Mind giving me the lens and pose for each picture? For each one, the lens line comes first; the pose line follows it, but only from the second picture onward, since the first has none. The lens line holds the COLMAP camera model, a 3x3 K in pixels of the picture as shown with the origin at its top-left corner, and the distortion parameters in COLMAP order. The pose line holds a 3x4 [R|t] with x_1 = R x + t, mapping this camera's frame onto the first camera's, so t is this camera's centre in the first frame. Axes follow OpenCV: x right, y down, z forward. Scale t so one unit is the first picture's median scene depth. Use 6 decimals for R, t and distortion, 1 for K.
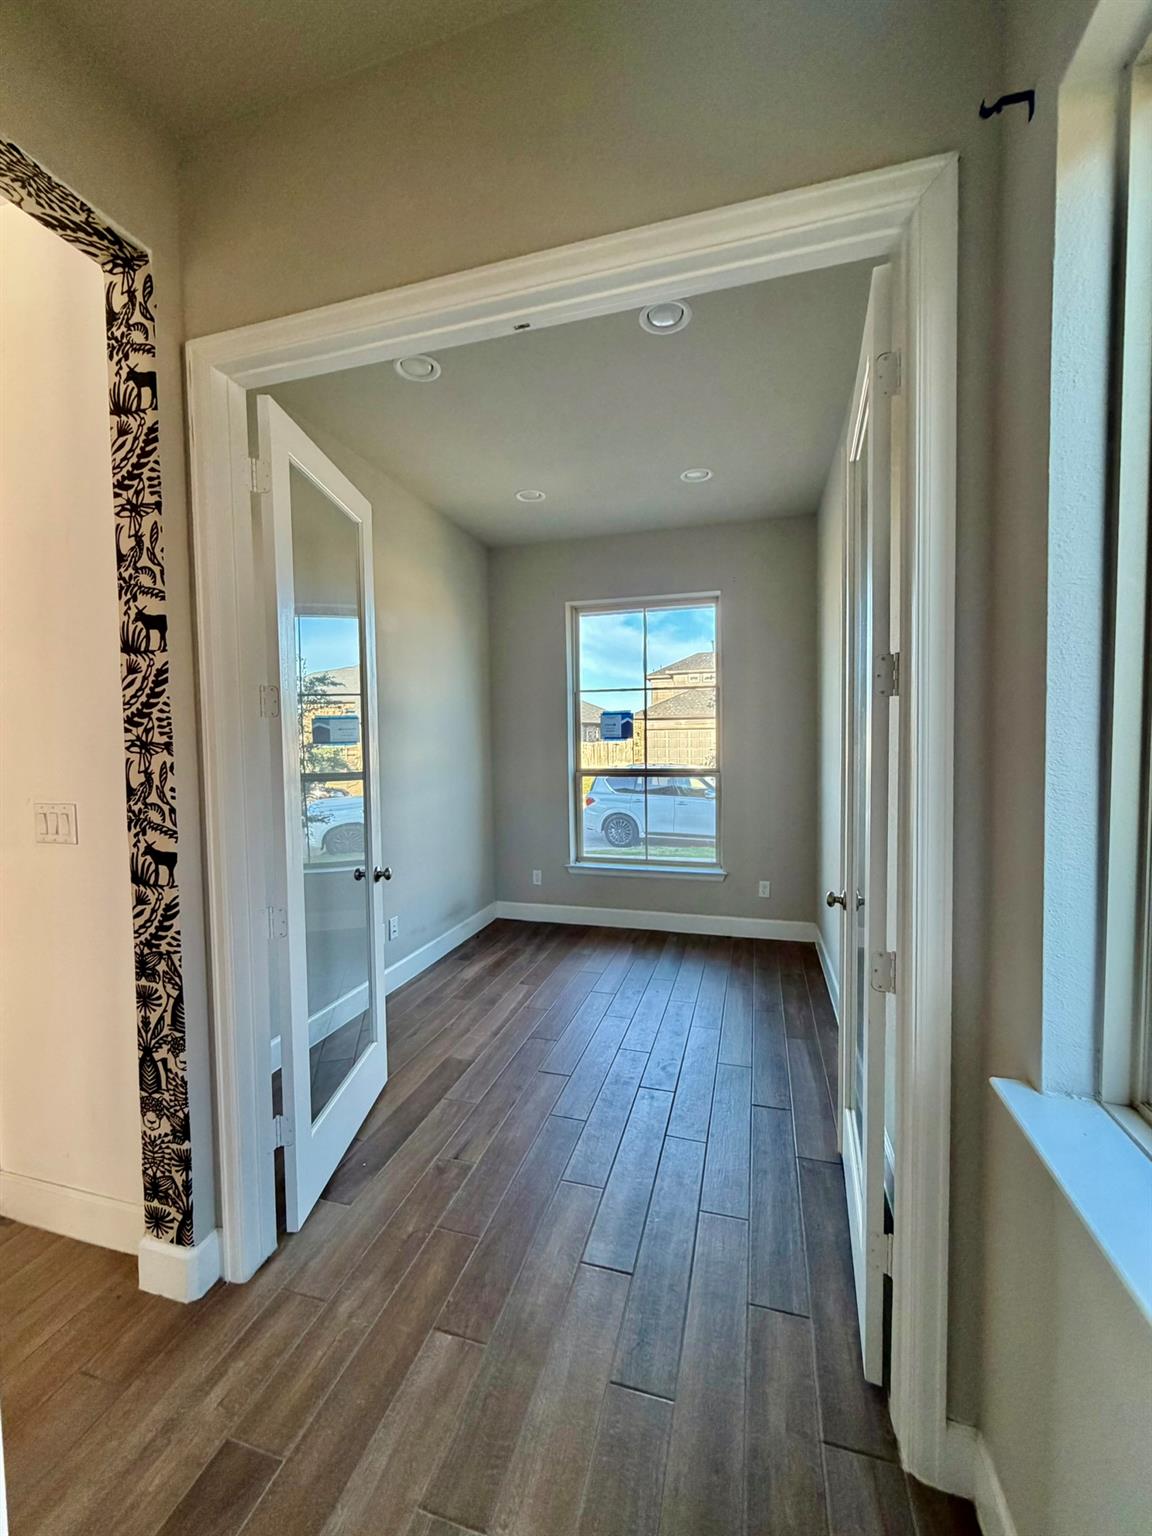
lens RADIAL K [[610.9, 0, 575.1], [0, 610.9, 765.0], [0, 0, 1]] dist [0.000621, -0.000034]
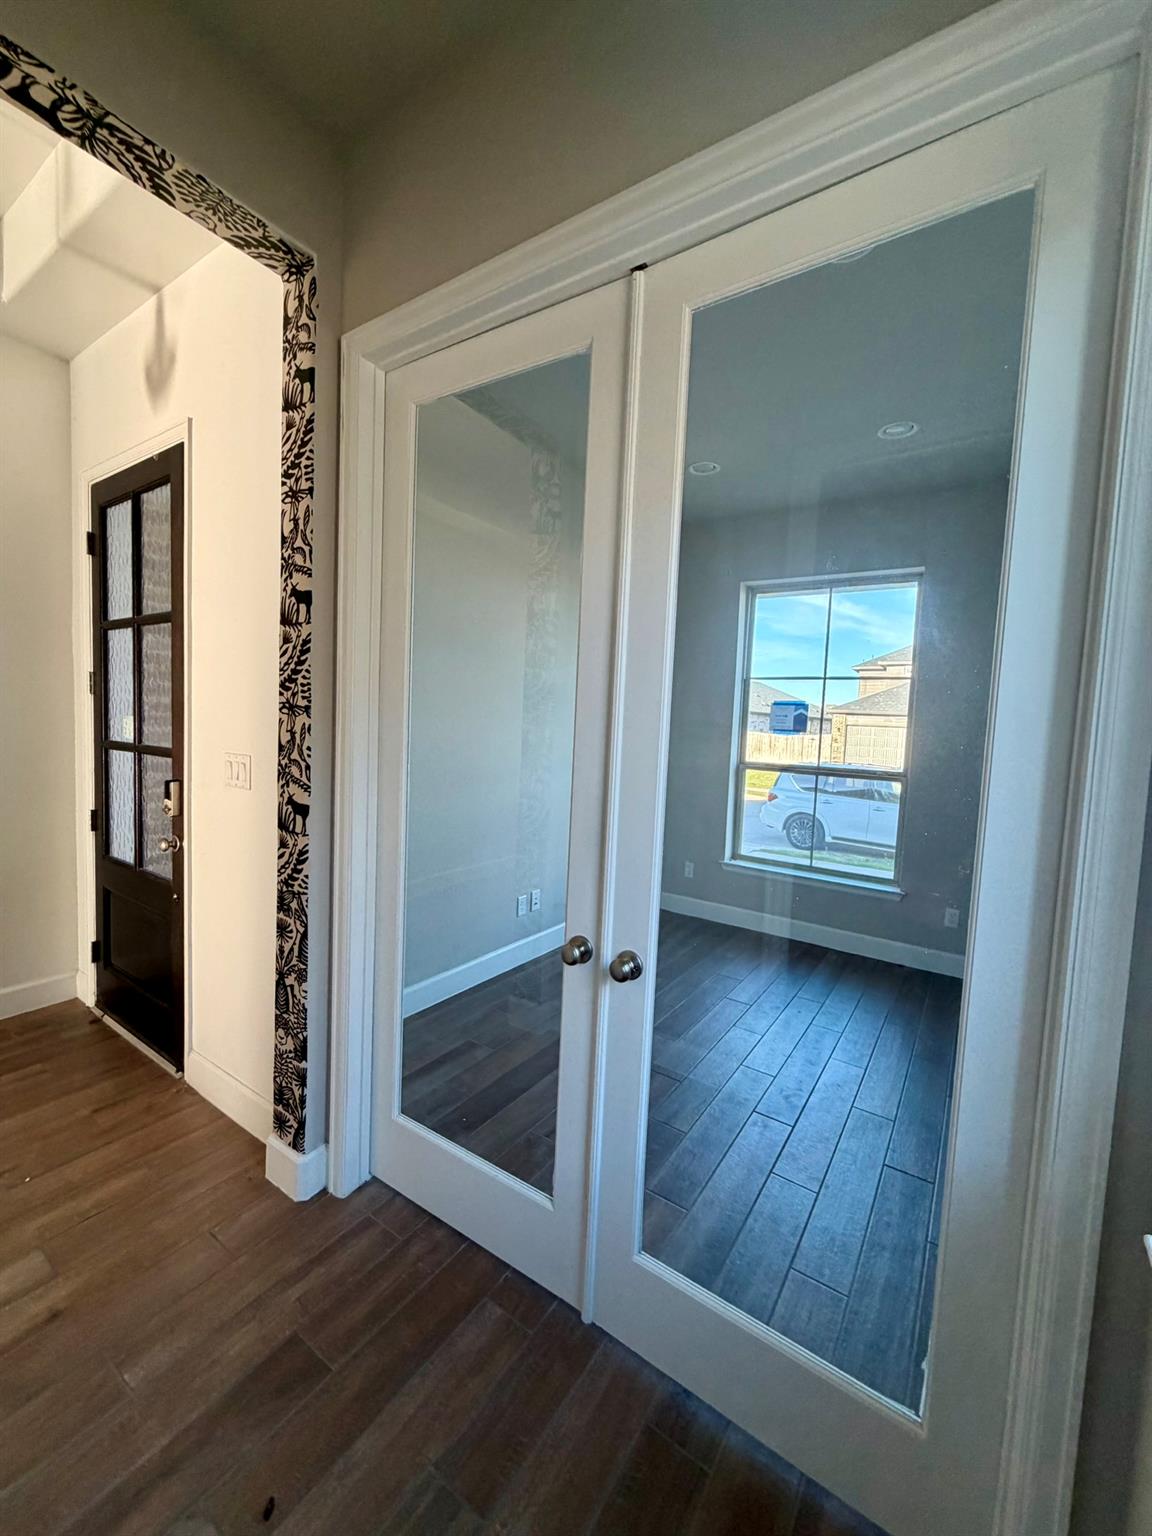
lens RADIAL K [[610.9, 0, 575.1], [0, 610.9, 765.0], [0, 0, 1]] dist [0.000621, -0.000034]
pose [[0.950454, 0.077776, -0.300980, 0.136574], [-0.071077, 0.996919, 0.033164, -0.001087], [0.302632, -0.010128, 0.953054, 0.084317]]
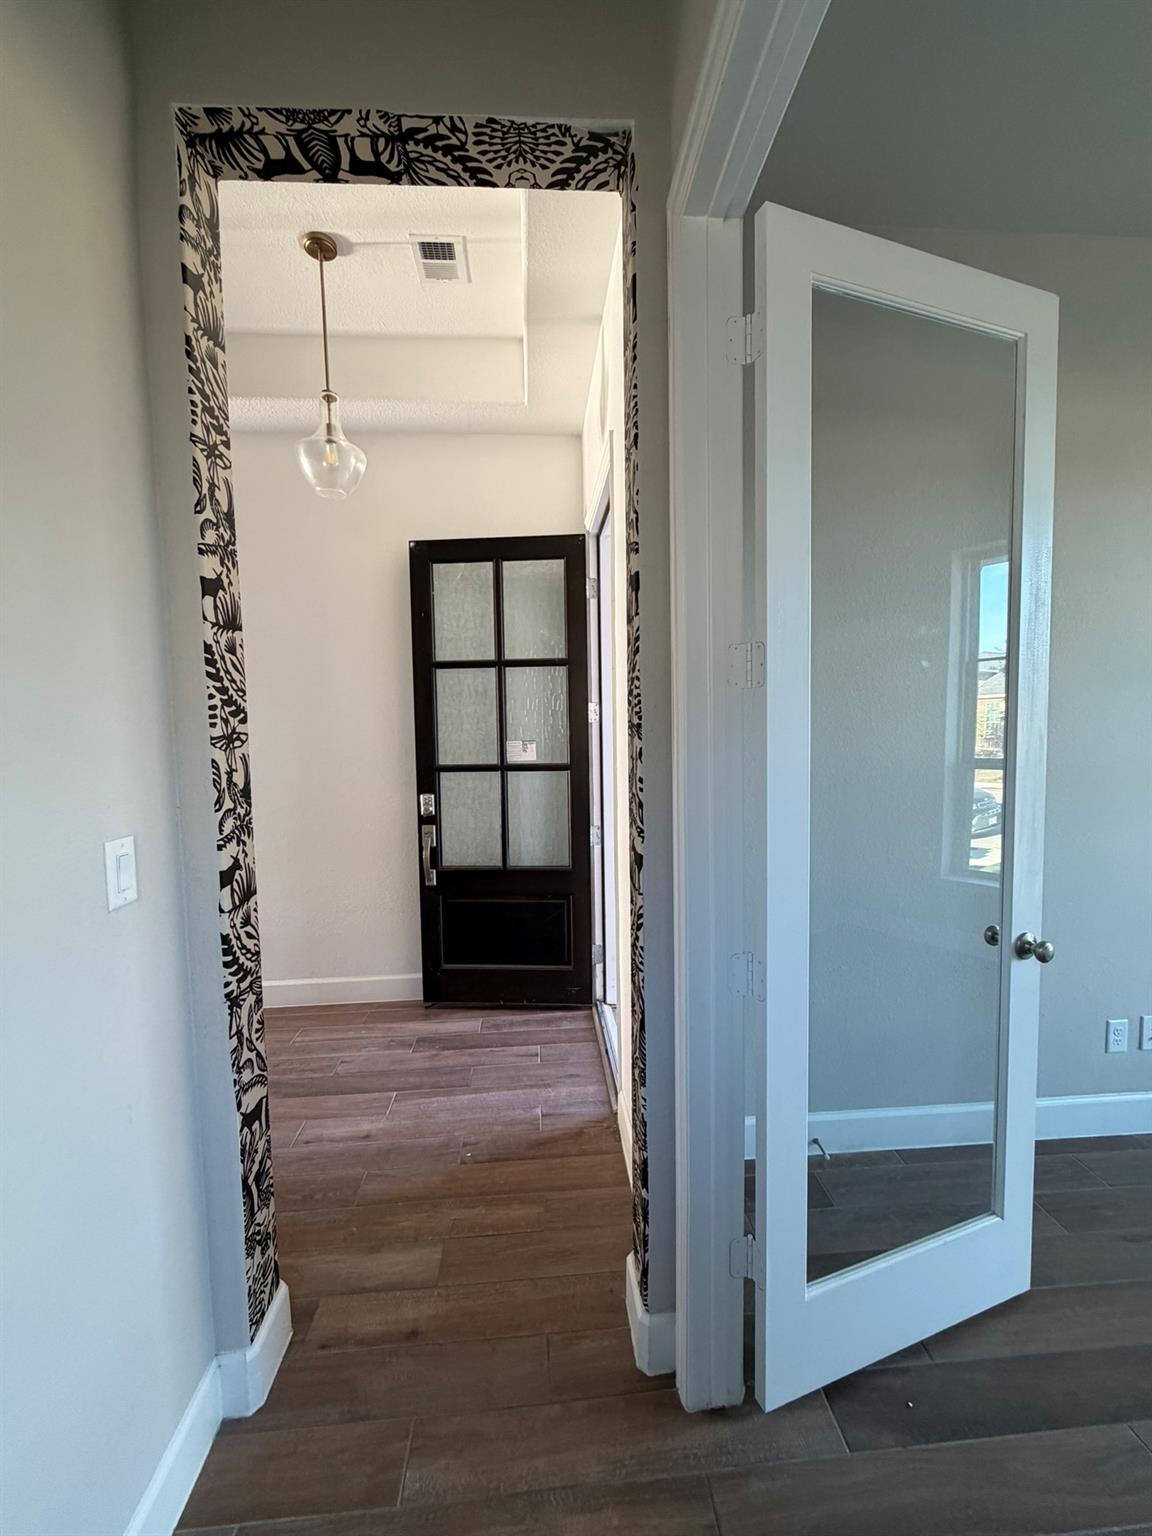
lens RADIAL K [[610.8, 0, 579.2], [0, 610.8, 764.9], [0, 0, 1]] dist [-0.001151, 0.000176]
pose [[0.355520, 0.066486, -0.932301, 0.091635], [-0.028785, 0.997773, 0.060179, -0.028064], [0.934225, 0.005441, 0.356642, 0.608172]]
